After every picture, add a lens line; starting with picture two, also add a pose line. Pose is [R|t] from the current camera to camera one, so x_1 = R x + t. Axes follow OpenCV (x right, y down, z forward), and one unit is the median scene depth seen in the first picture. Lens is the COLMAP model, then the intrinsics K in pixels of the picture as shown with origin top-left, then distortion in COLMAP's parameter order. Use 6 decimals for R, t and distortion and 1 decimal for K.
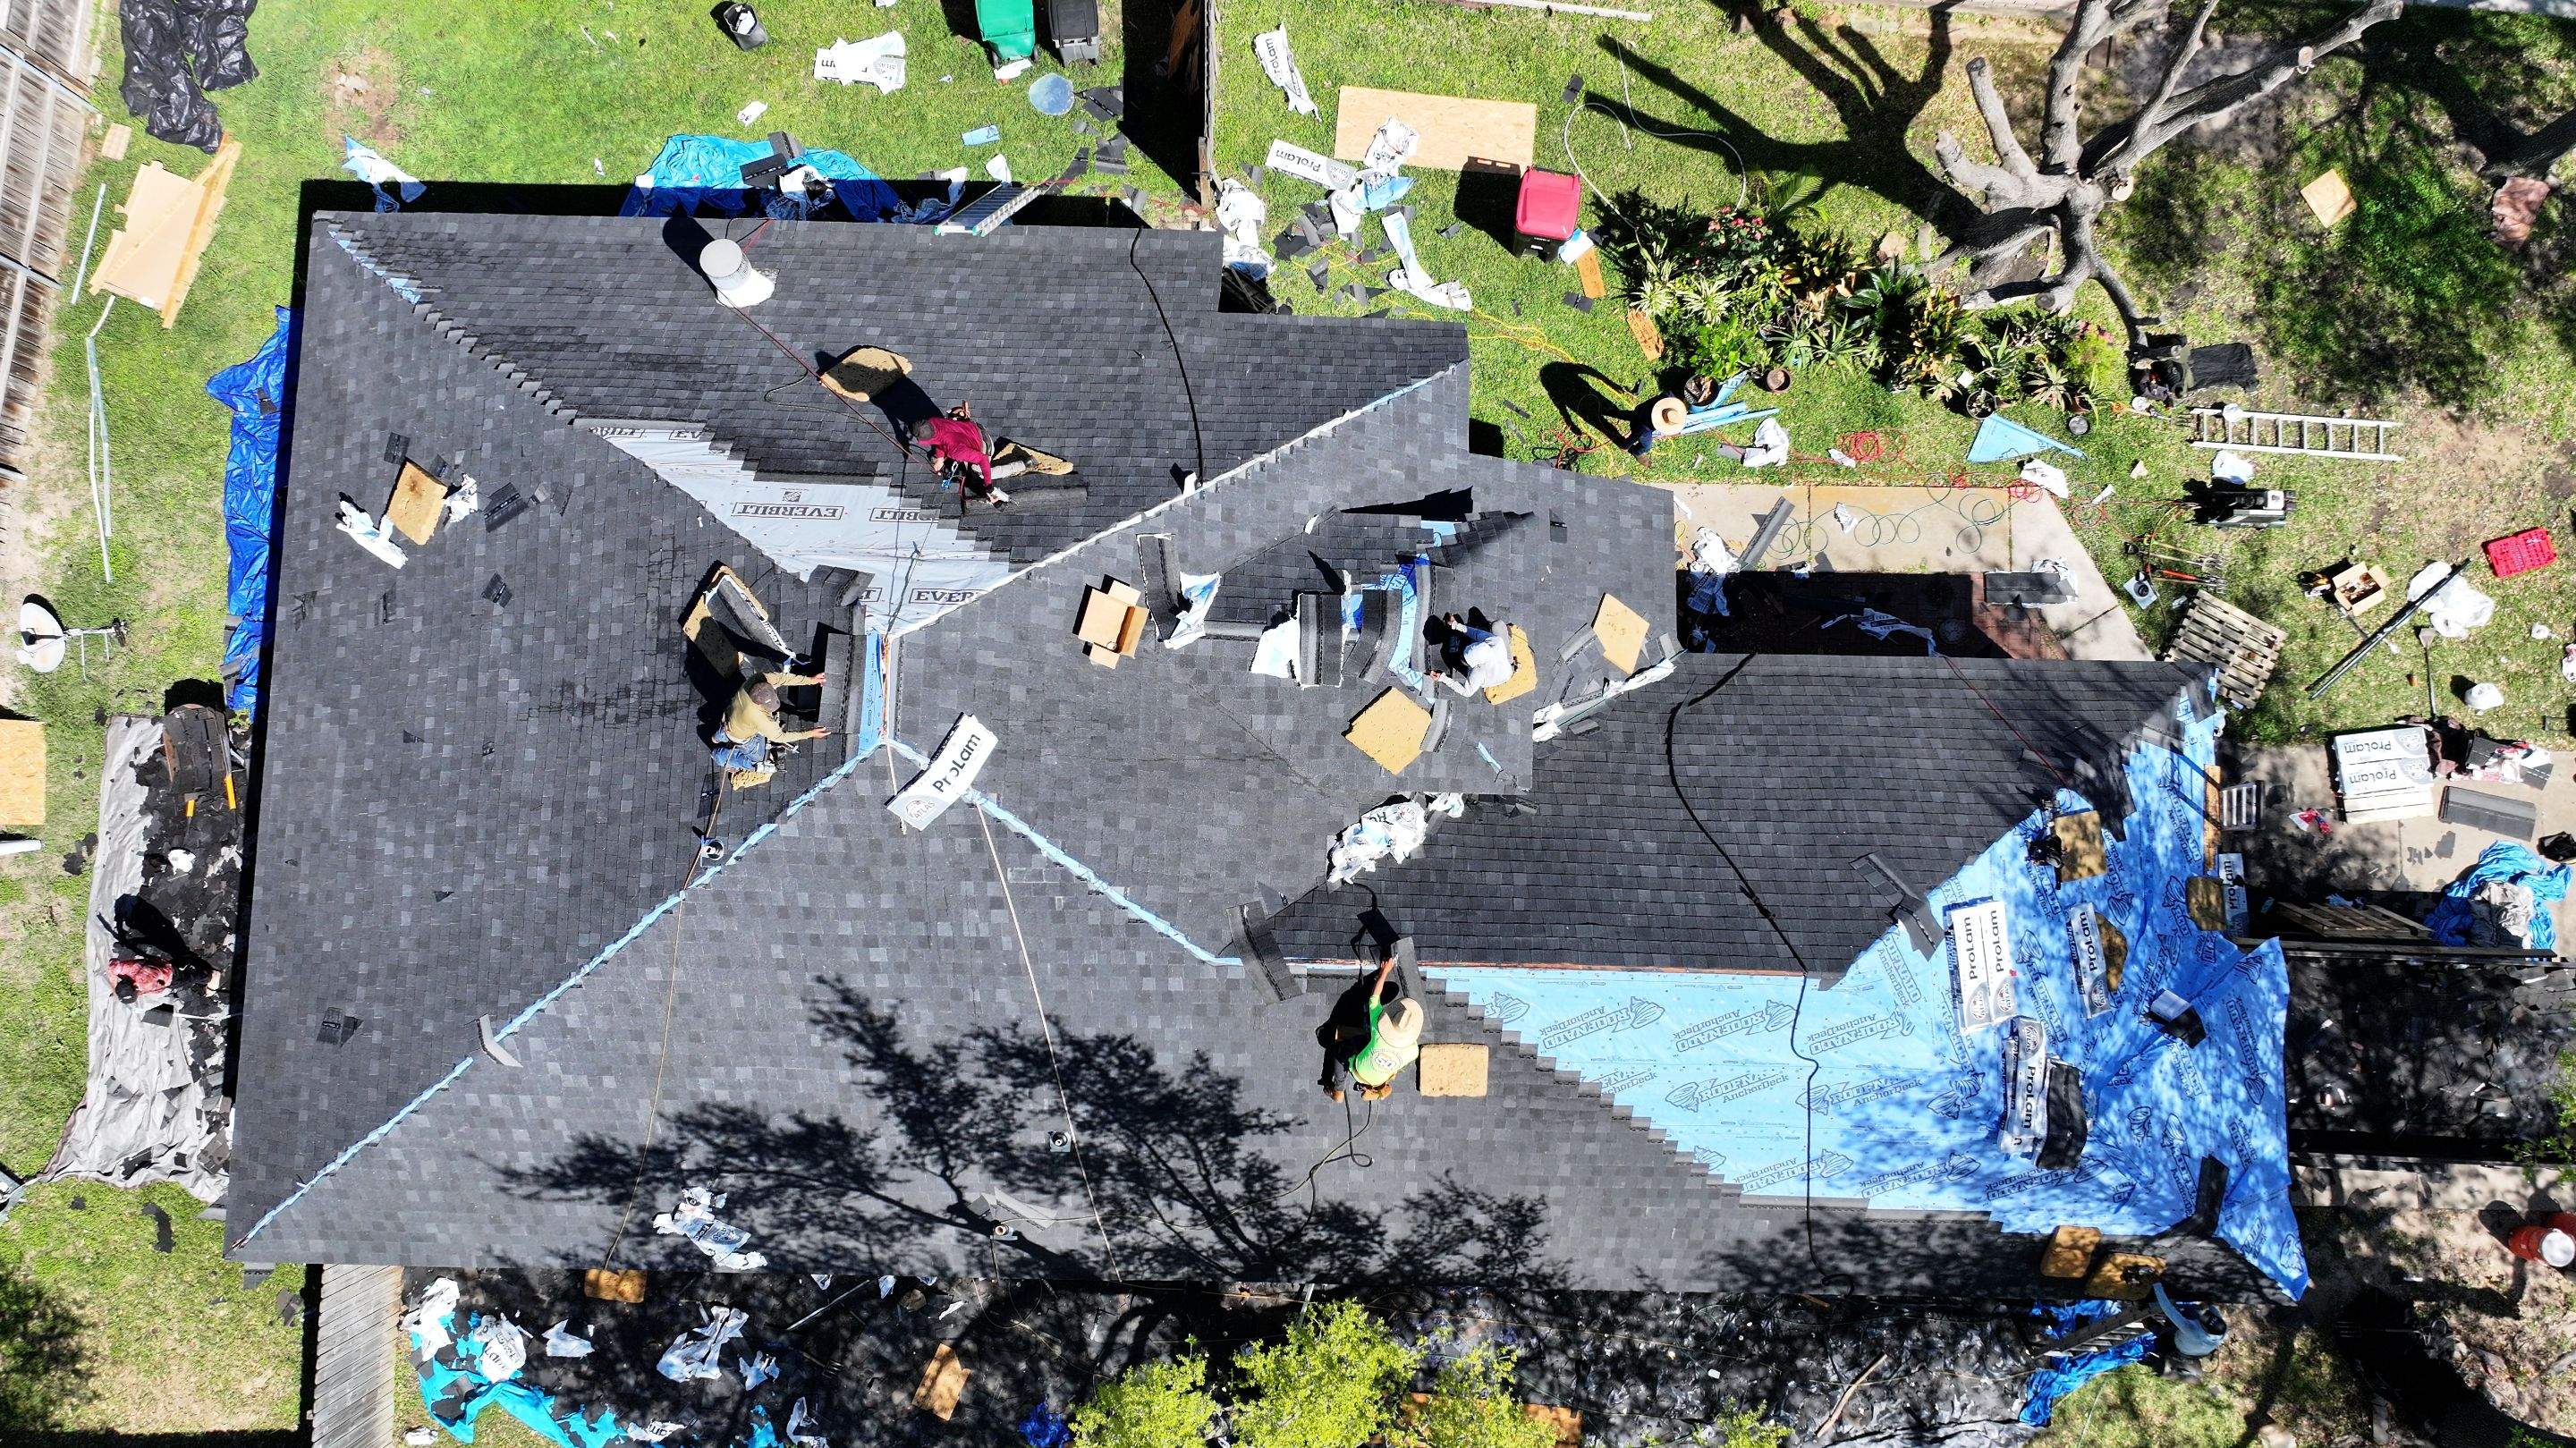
lens RADIAL K [[1800.0, 0, 1292.4], [0, 1800.0, 714.2], [0, 0, 1]] dist [-0.001200, 0.001751]
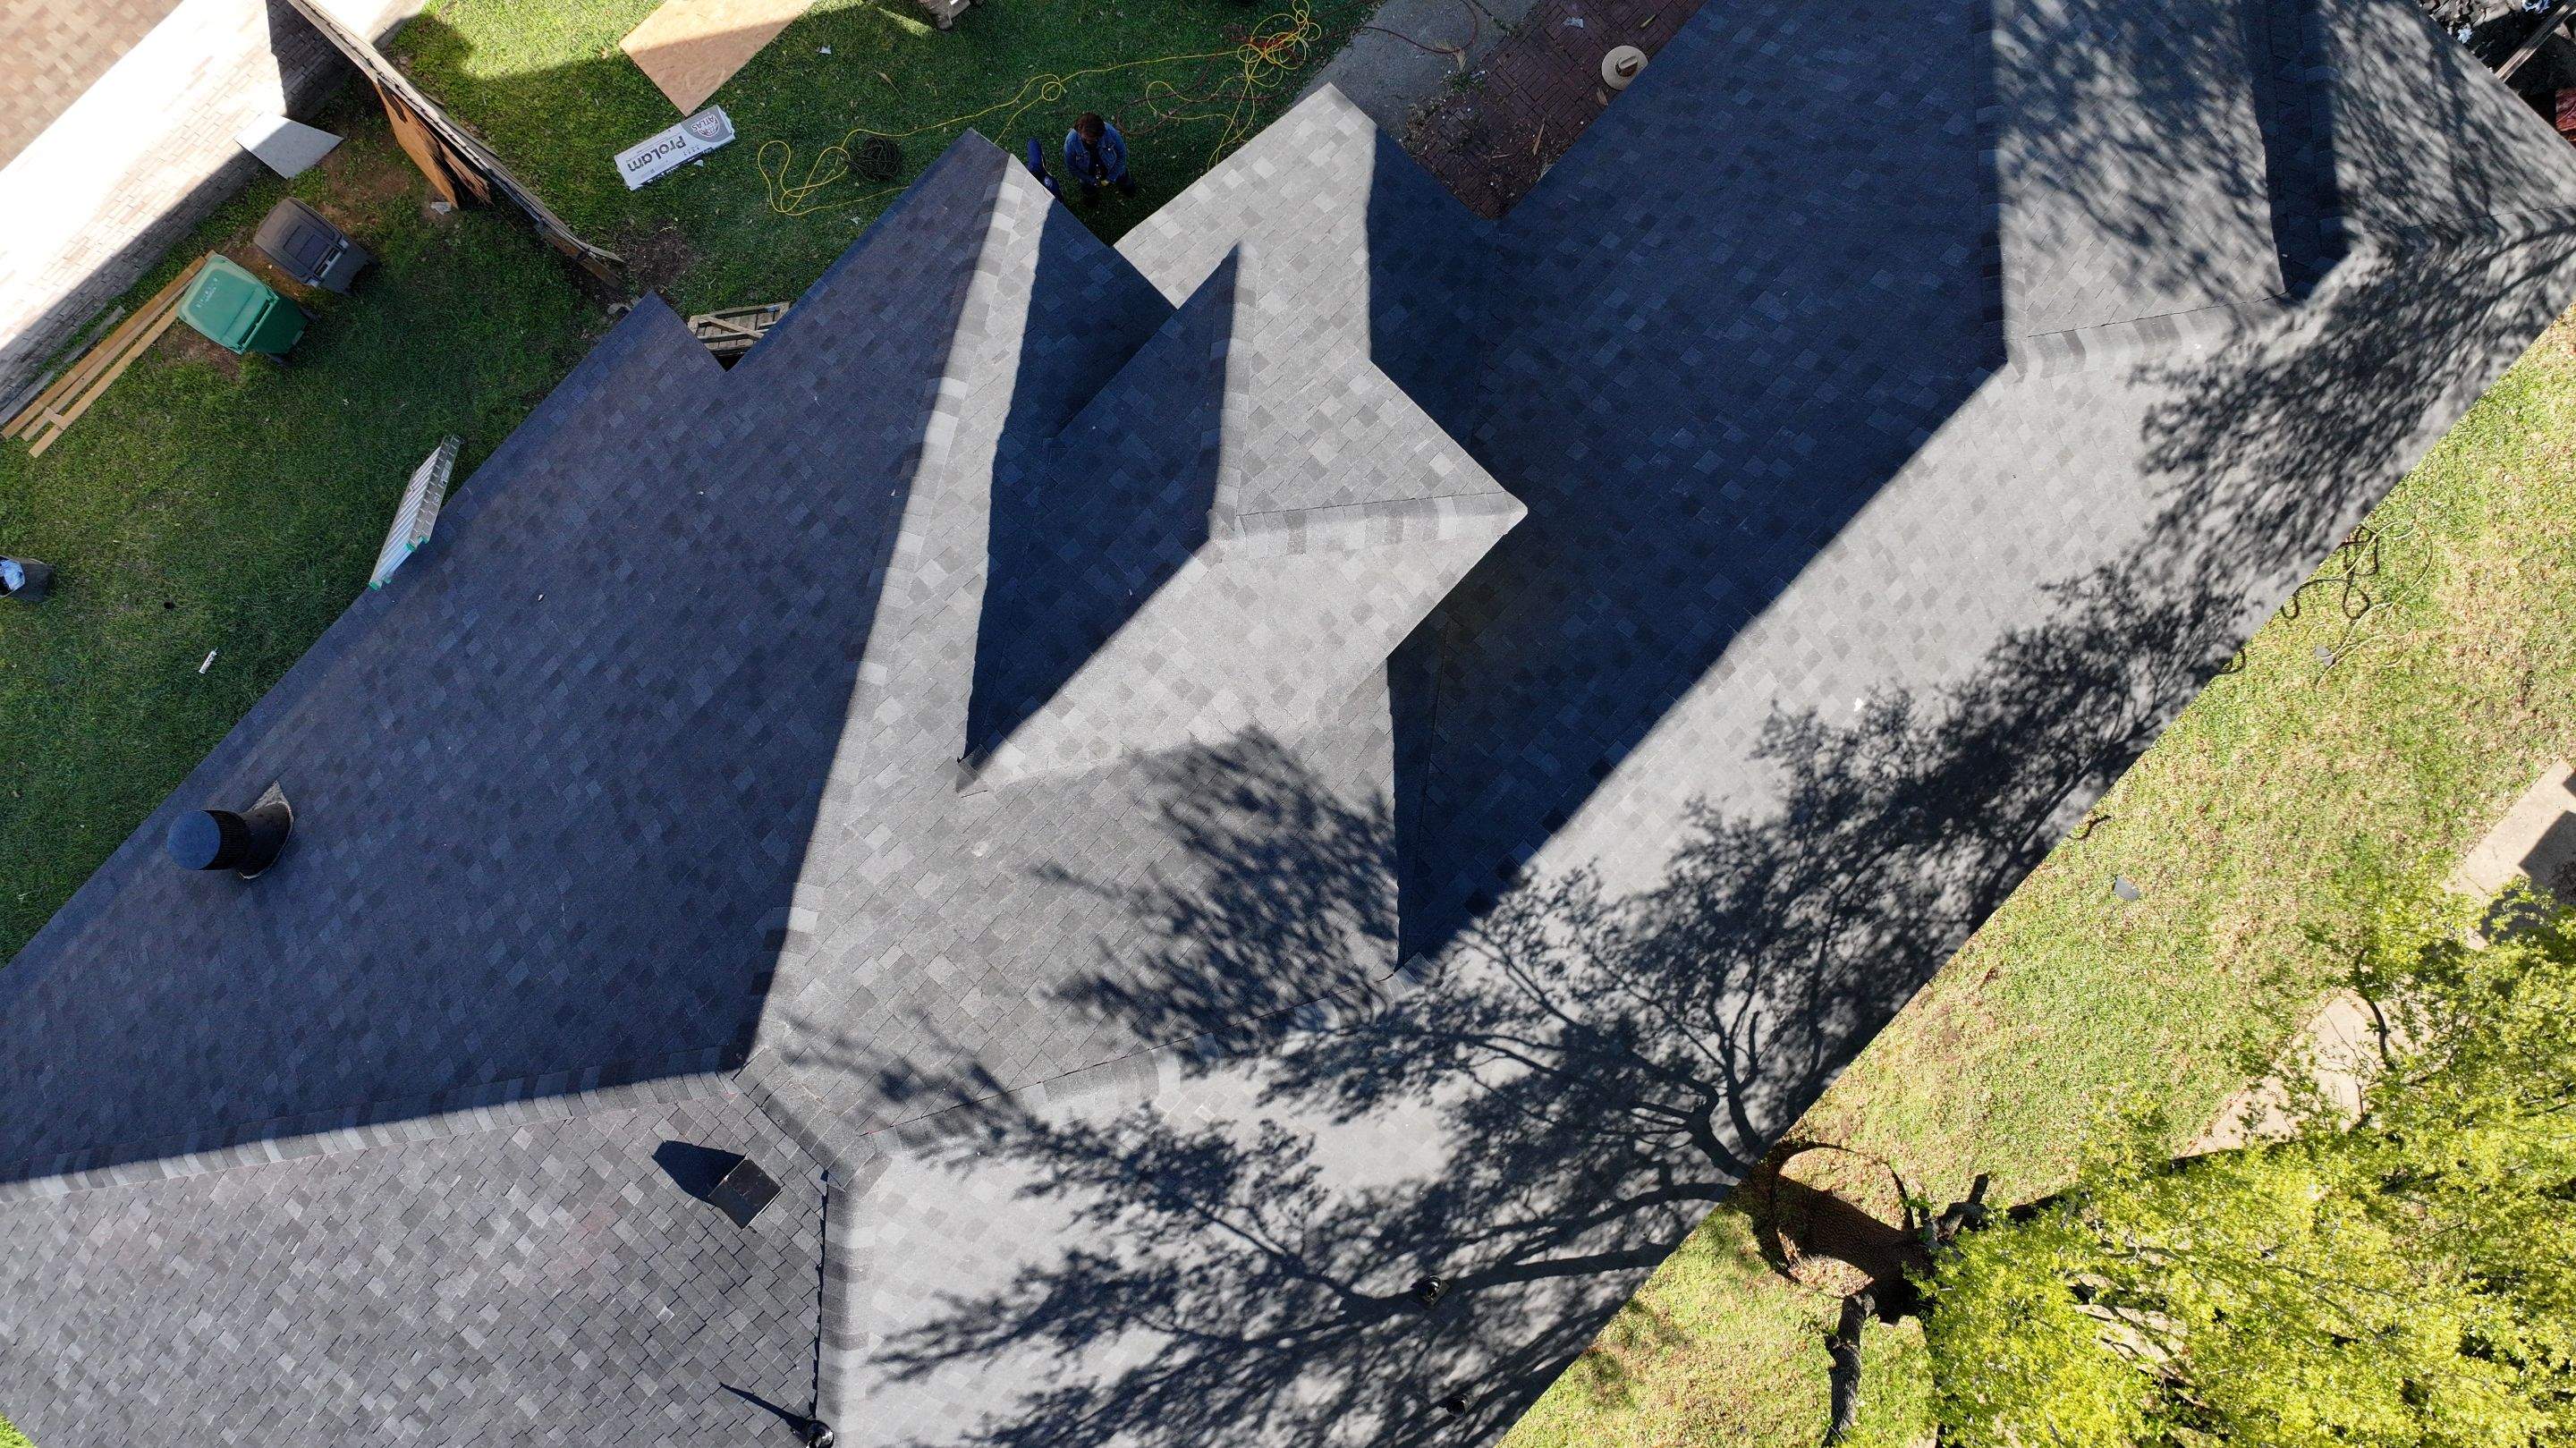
lens RADIAL K [[1800.0, 0, 1292.4], [0, 1800.0, 714.2], [0, 0, 1]] dist [-0.001200, 0.001751]
pose [[0.670457, -0.741931, 0.005044, 0.005191], [0.737453, 0.667127, 0.105378, -0.041722], [-0.081548, -0.066932, 0.994419, 0.258180]]
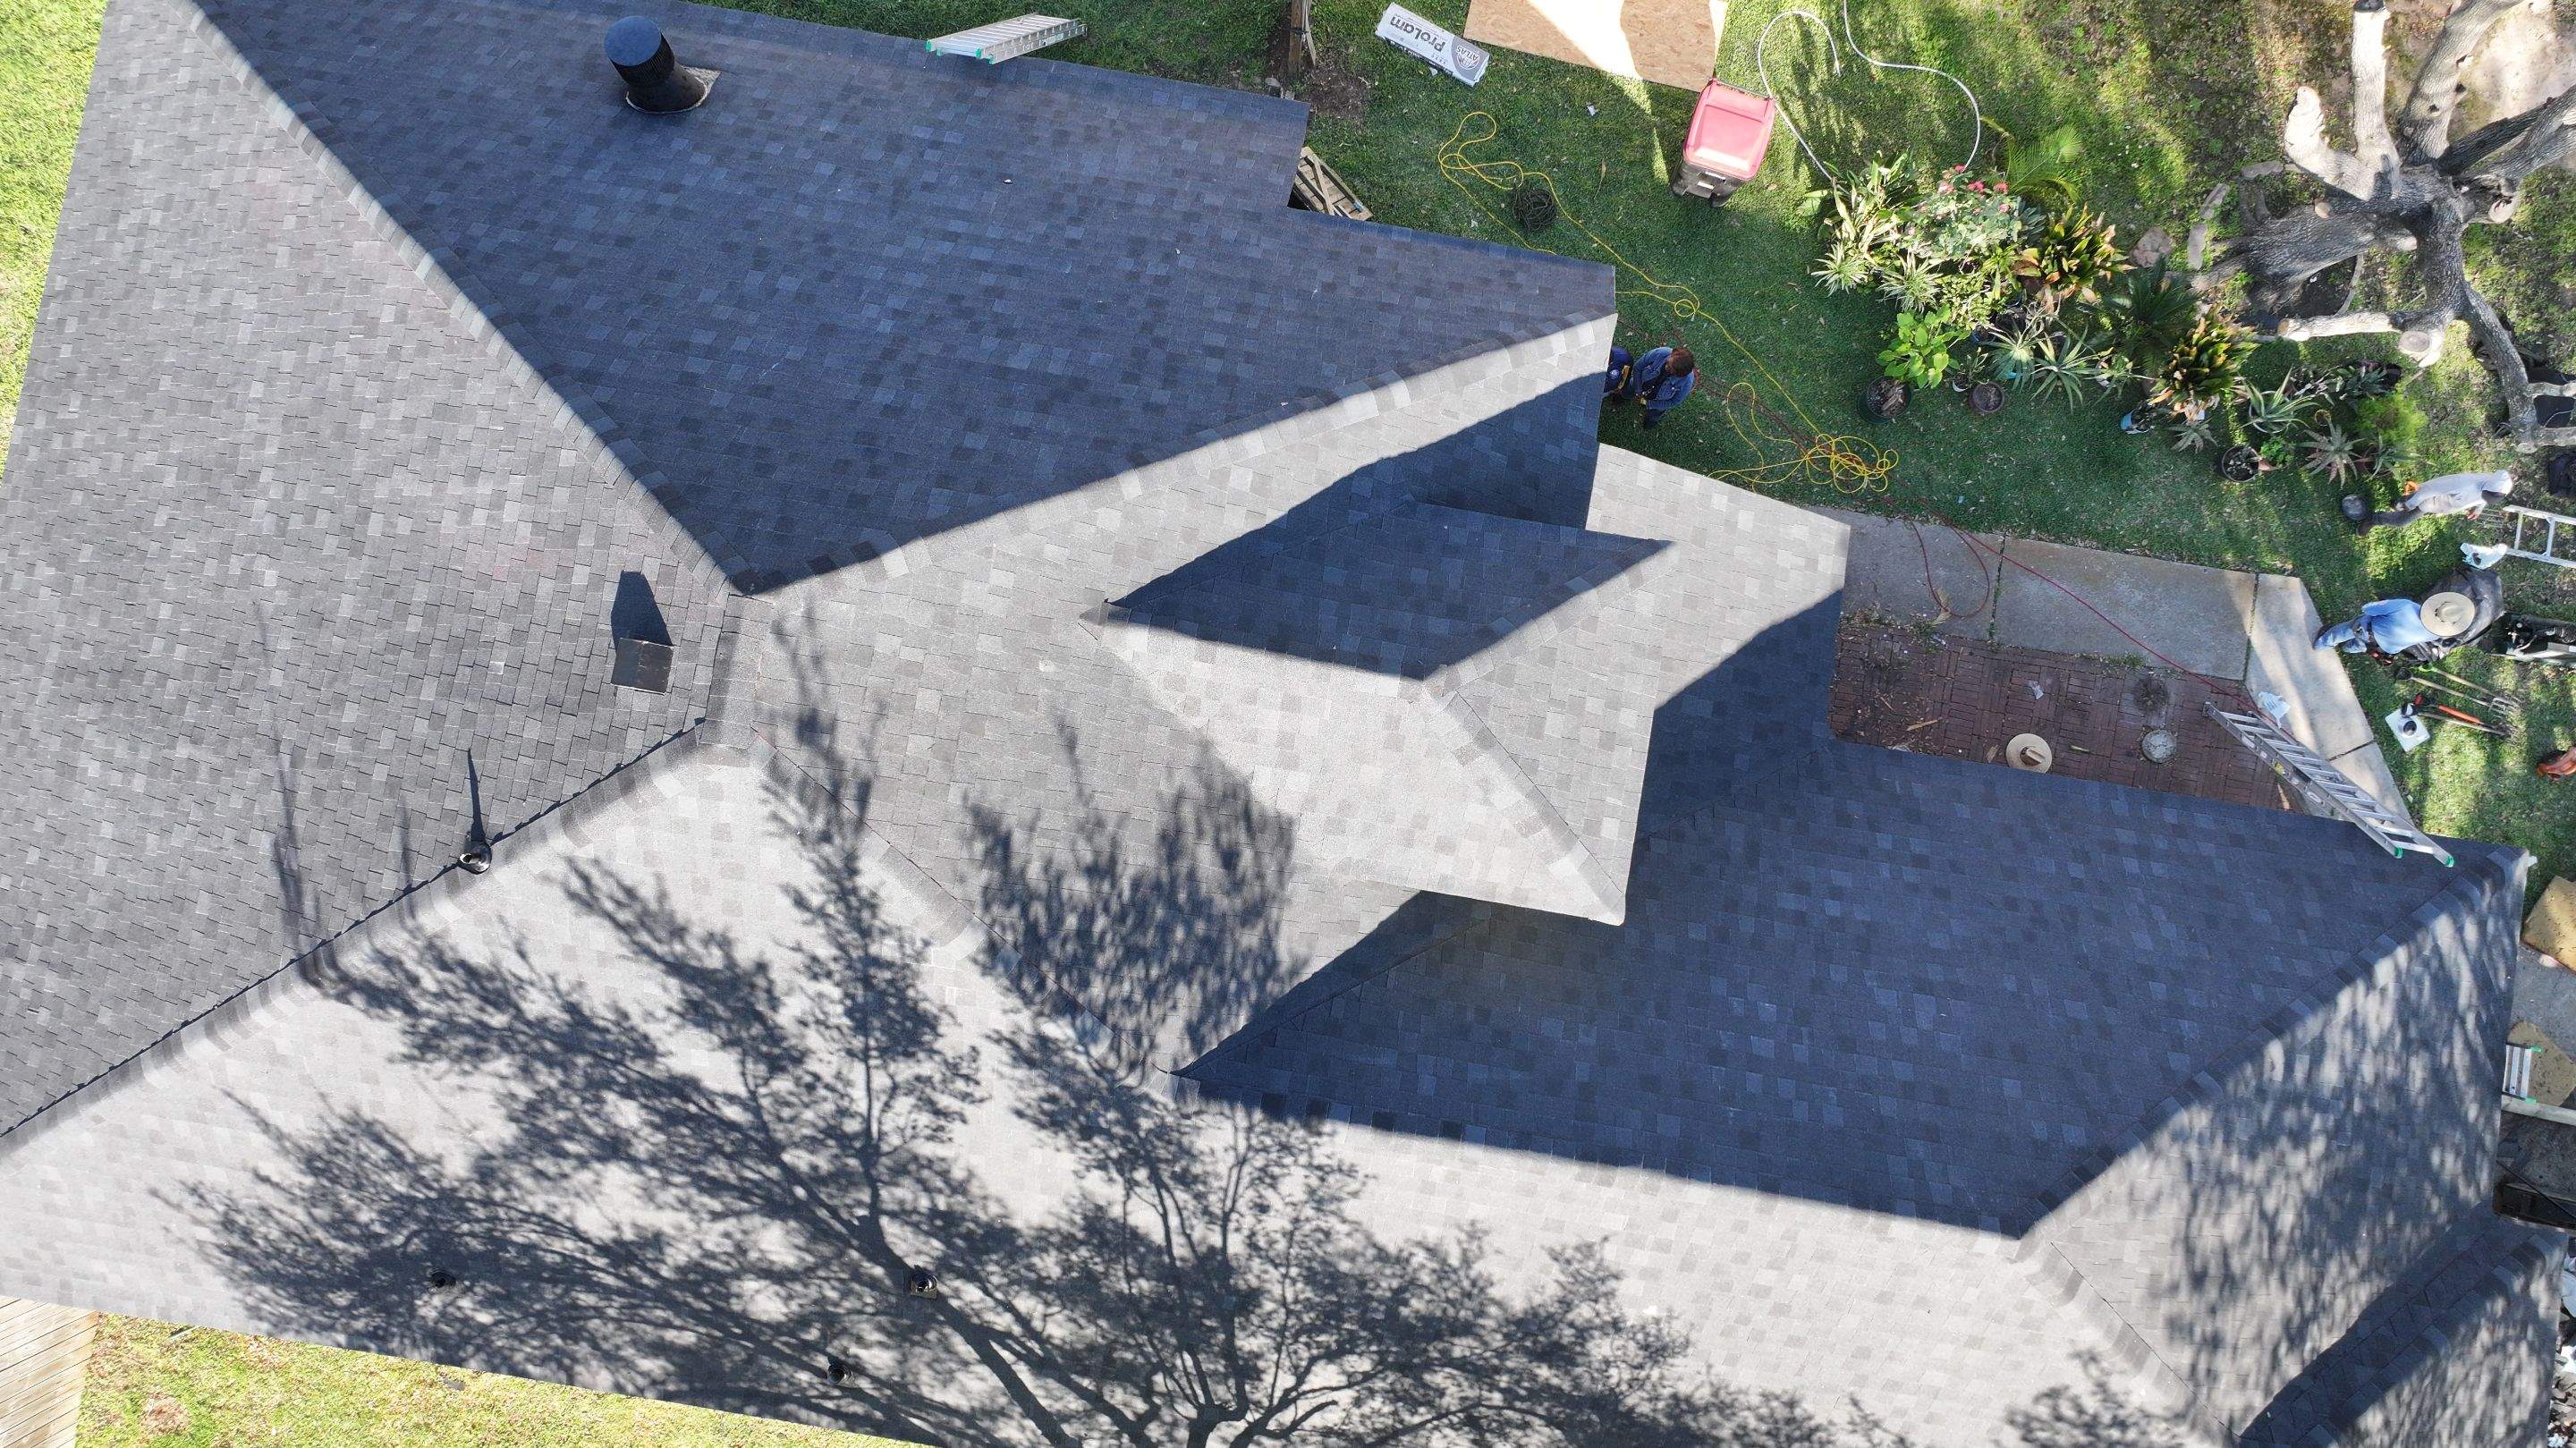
lens RADIAL K [[1800.0, 0, 1292.4], [0, 1800.0, 714.2], [0, 0, 1]] dist [-0.001200, 0.001751]
pose [[0.990357, 0.138367, -0.006884, -0.005040], [-0.138016, 0.989714, 0.037657, -0.043792], [0.012024, -0.036344, 0.999267, 0.247151]]
